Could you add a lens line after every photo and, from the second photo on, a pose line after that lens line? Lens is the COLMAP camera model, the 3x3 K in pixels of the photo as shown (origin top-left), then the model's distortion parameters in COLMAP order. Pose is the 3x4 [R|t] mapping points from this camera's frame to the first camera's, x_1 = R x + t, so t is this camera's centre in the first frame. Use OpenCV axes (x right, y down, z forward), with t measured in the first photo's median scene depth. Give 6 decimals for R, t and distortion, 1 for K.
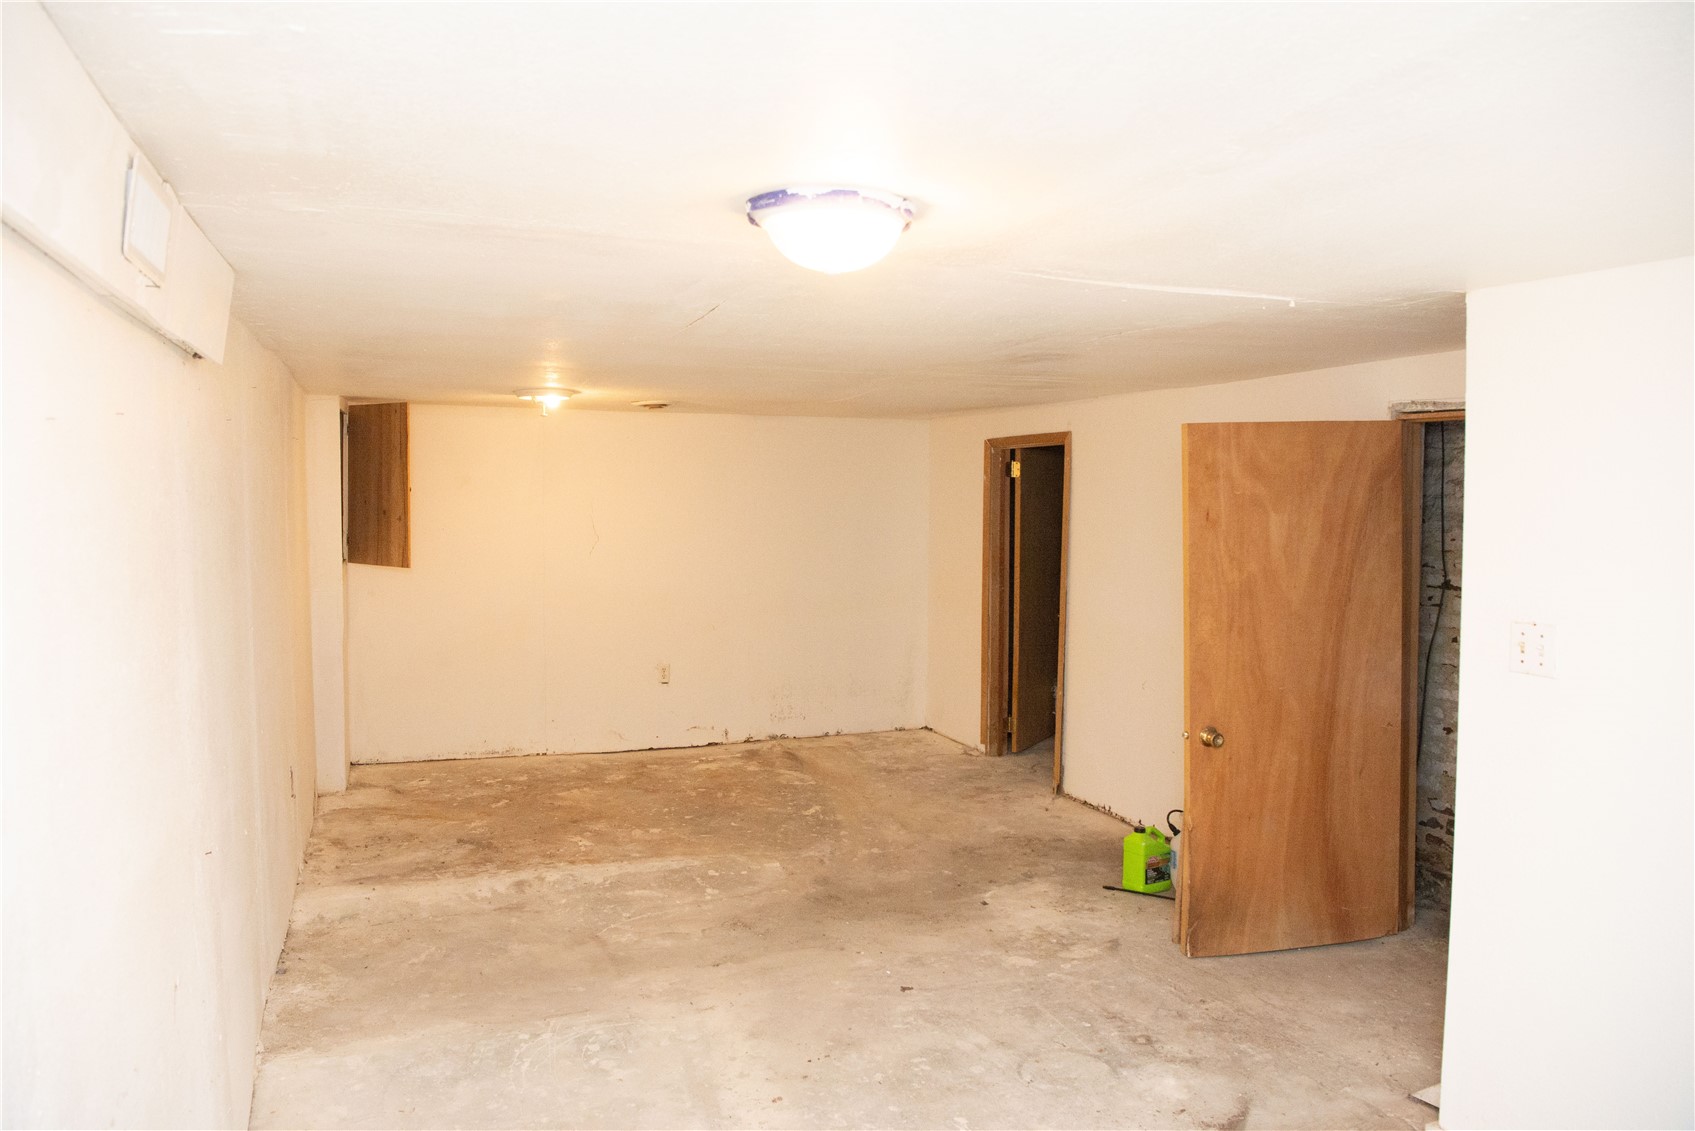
lens RADIAL K [[1240.3, 0, 844.7], [0, 1240.3, 540.9], [0, 0, 1]] dist [-0.069657, 0.009726]
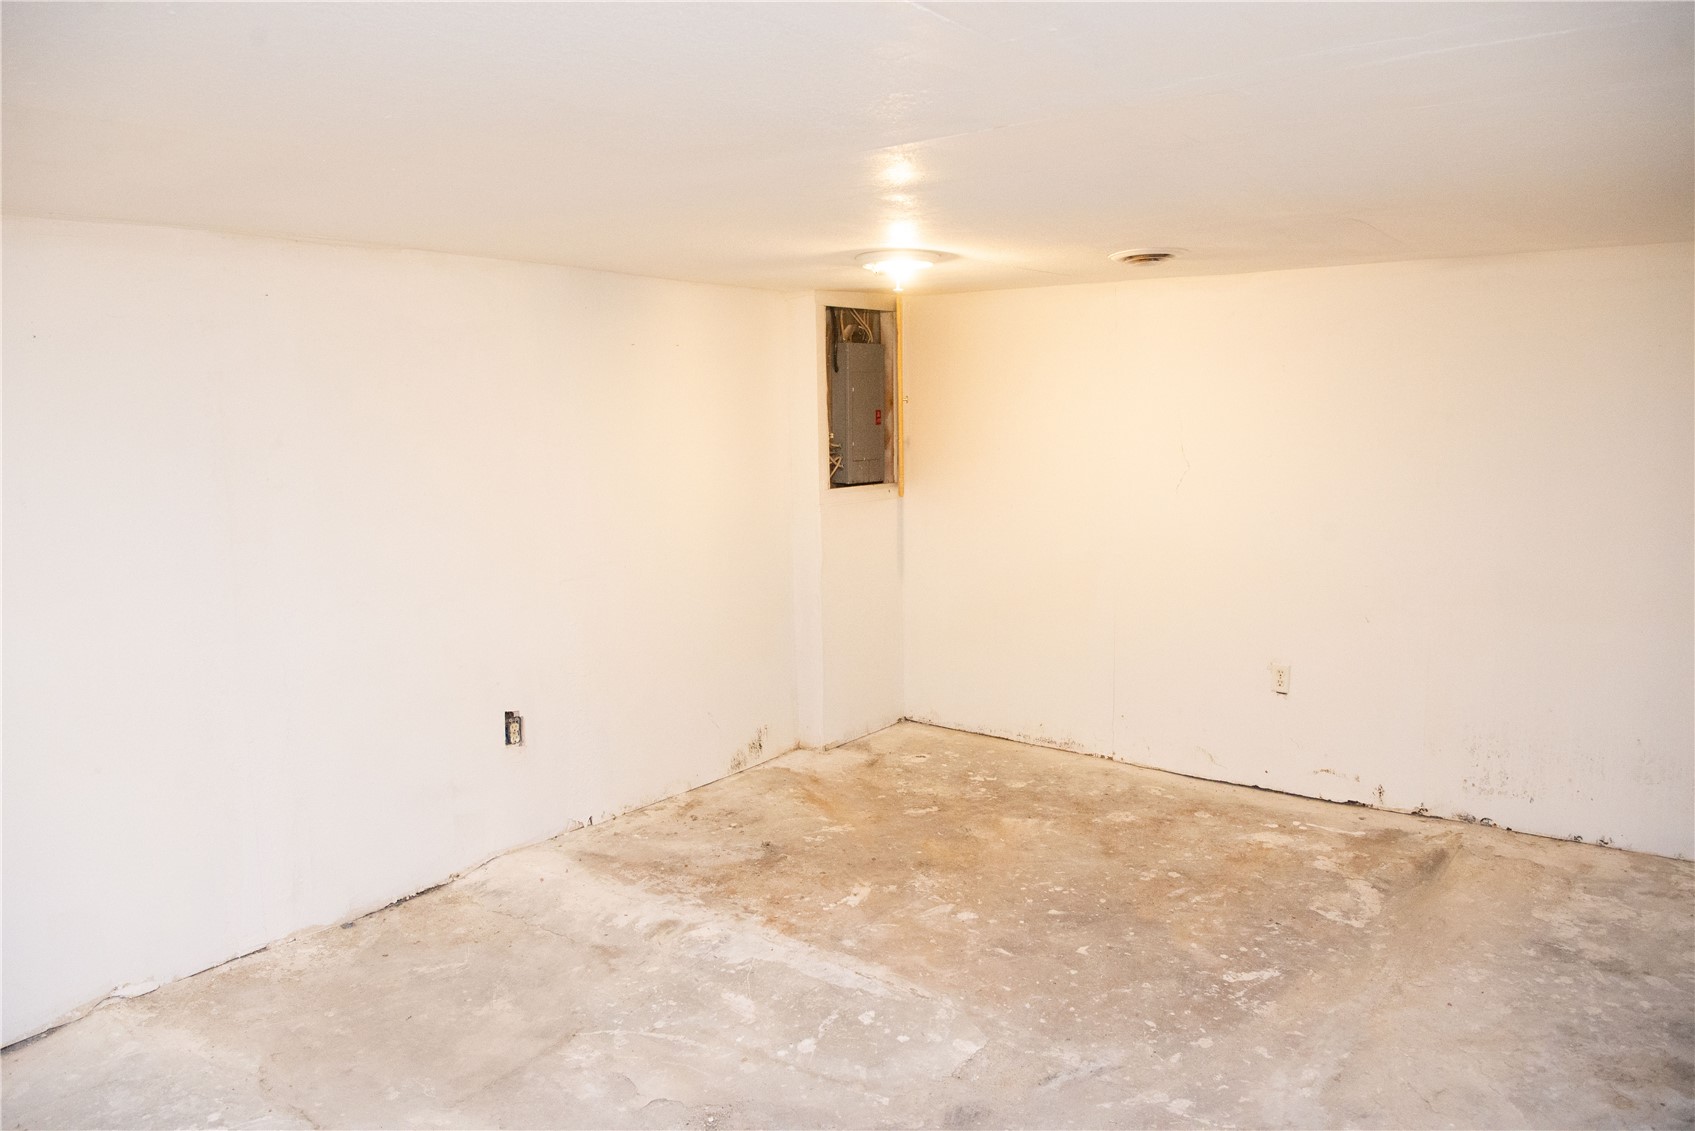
lens RADIAL K [[1179.4, 0, 762.2], [0, 1179.4, 539.2], [0, 0, 1]] dist [-0.066947, 0.000216]
pose [[0.483755, 0.078960, -0.871634, 0.373970], [-0.013496, 0.996476, 0.082780, -0.019459], [0.875099, -0.028282, 0.483116, 0.701765]]
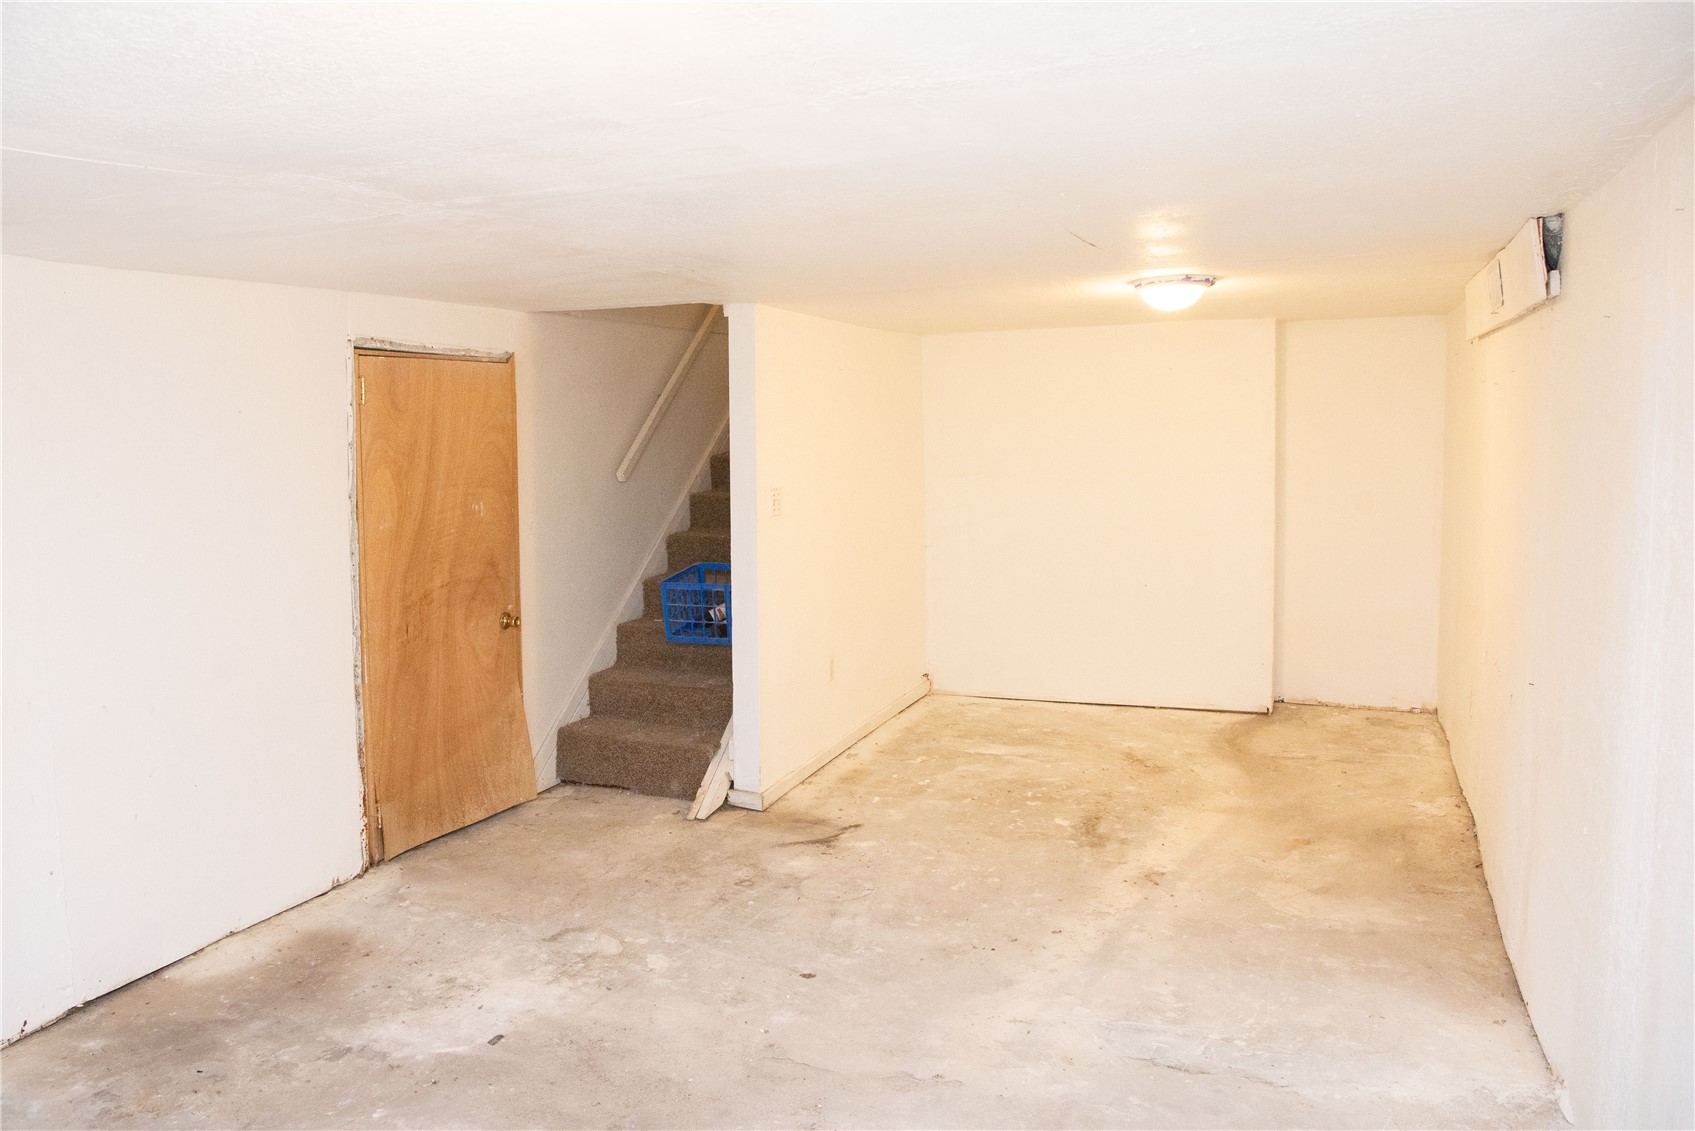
lens RADIAL K [[1240.3, 0, 844.7], [0, 1240.3, 540.9], [0, 0, 1]] dist [-0.069657, 0.009726]
pose [[-0.740877, -0.052332, 0.669599, -0.449338], [0.043481, 0.991132, 0.125570, -0.049713], [-0.670232, 0.122146, -0.732031, 1.298411]]
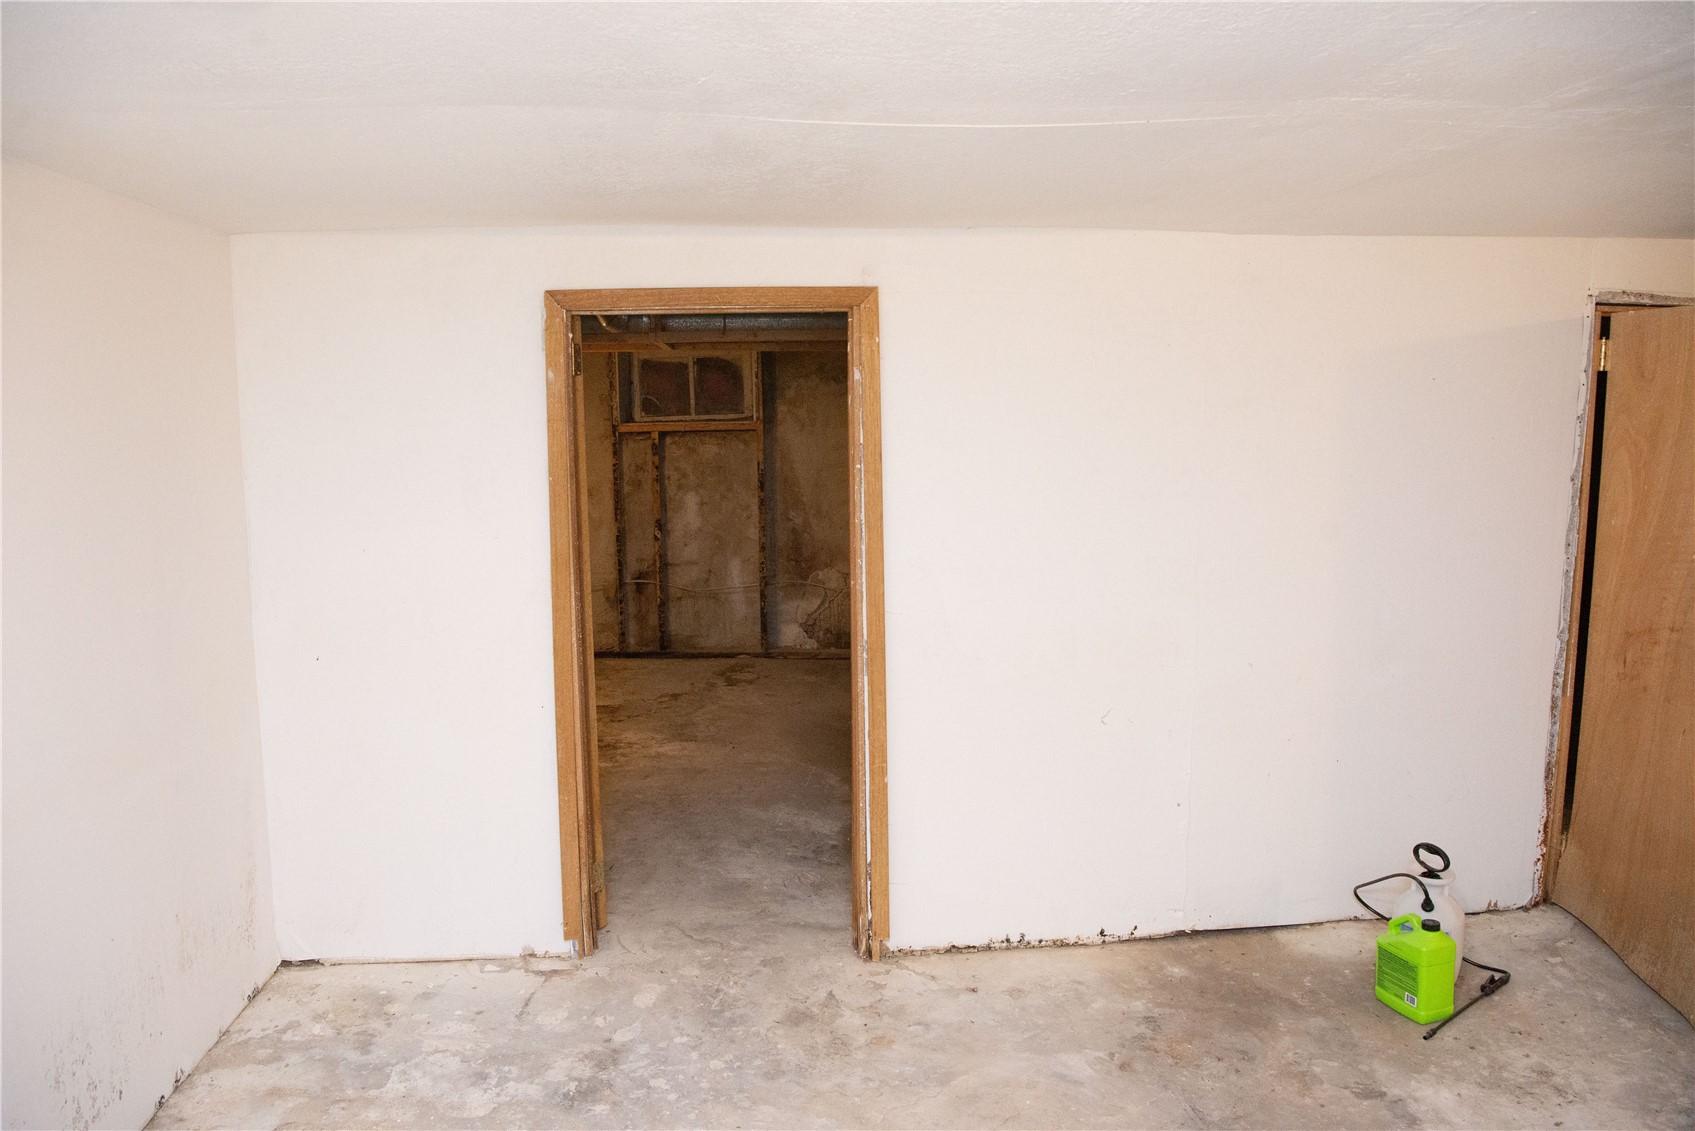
lens RADIAL K [[1164.2, 0, 847.4], [0, 1164.2, 545.6], [0, 0, 1]] dist [-0.063094, 0.007108]
pose [[0.268662, -0.112123, 0.956687, -0.391454], [0.050562, 0.993474, 0.102235, -0.039444], [-0.961907, 0.020905, 0.272578, 1.130635]]
